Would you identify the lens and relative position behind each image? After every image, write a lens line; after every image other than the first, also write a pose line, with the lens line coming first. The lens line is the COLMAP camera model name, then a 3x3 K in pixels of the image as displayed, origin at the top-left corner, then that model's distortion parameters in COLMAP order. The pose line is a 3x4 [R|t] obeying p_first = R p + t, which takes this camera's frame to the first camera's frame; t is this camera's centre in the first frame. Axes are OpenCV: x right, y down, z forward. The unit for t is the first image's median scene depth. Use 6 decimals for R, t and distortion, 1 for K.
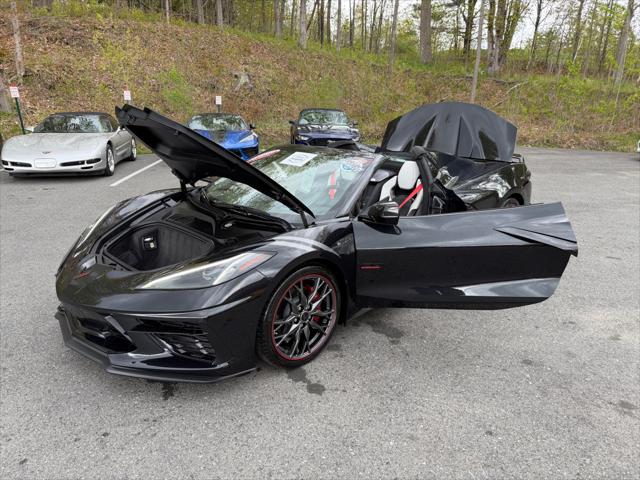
lens RADIAL K [[448.5, 0, 319.3], [0, 448.5, 242.7], [0, 0, 1]] dist [0.053770, -0.080928]
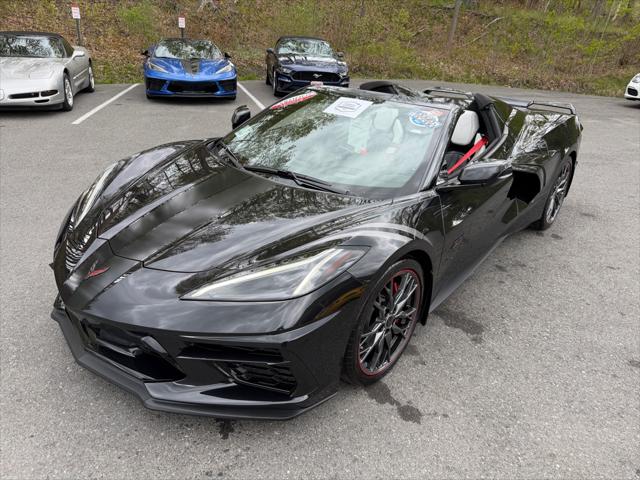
lens RADIAL K [[455.8, 0, 318.2], [0, 455.8, 239.7], [0, 0, 1]] dist [-0.003966, -0.005335]
pose [[0.996070, 0.000695, 0.088566, -0.071732], [-0.012306, 0.991357, 0.130616, -0.025195], [-0.087710, -0.131193, 0.987469, 0.076940]]
